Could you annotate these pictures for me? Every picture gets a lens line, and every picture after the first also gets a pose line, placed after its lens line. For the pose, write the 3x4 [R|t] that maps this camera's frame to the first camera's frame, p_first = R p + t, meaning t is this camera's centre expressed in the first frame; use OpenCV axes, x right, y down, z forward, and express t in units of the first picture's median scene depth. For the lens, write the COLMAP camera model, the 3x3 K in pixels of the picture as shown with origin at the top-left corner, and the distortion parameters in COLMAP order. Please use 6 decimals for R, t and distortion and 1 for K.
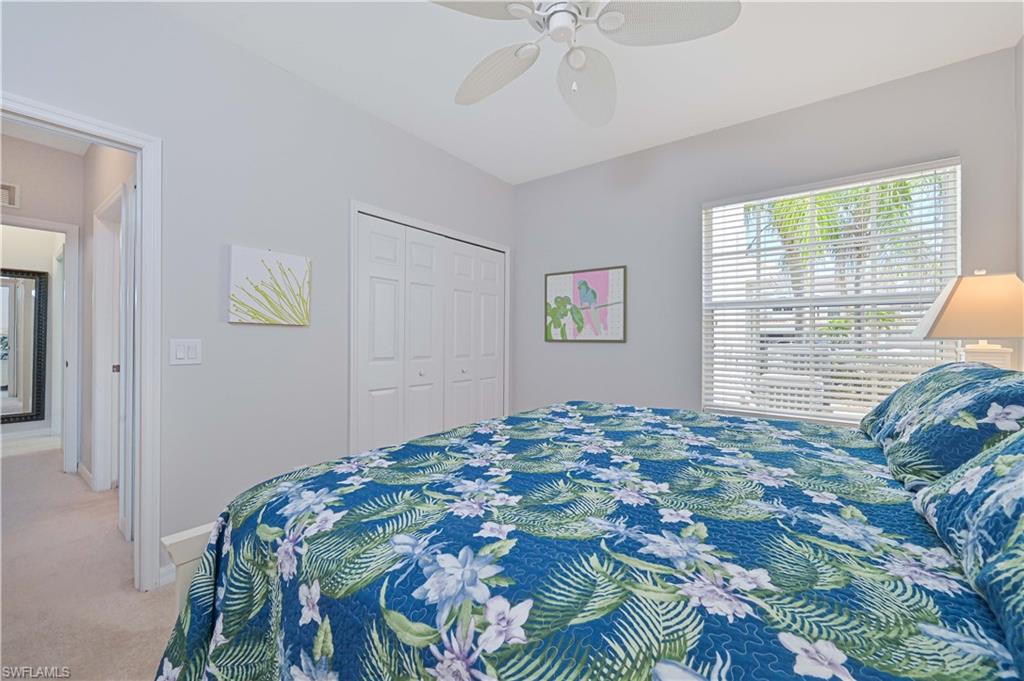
lens RADIAL K [[407.7, 0, 512.6], [0, 407.7, 332.7], [0, 0, 1]] dist [-0.000286, -0.000073]
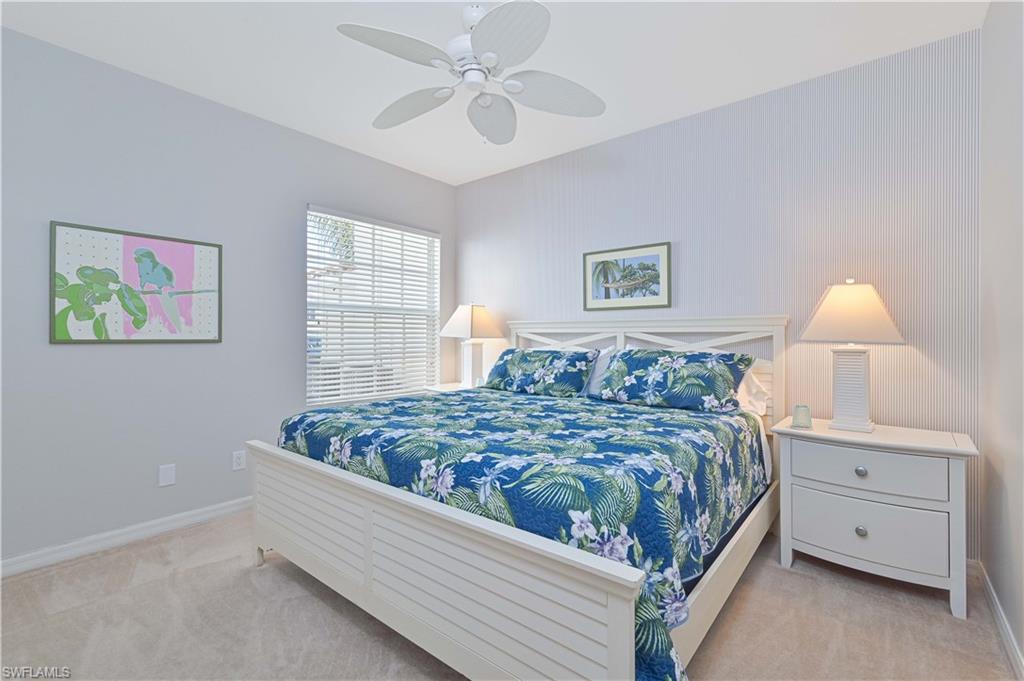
lens RADIAL K [[458.0, 0, 512.4], [0, 458.0, 334.9], [0, 0, 1]] dist [0.000244, 0.000073]
pose [[0.037329, 0.003670, 0.999296, -0.558140], [-0.012446, 0.999917, -0.003207, 0.004985], [-0.999226, -0.012317, 0.037372, 0.380391]]
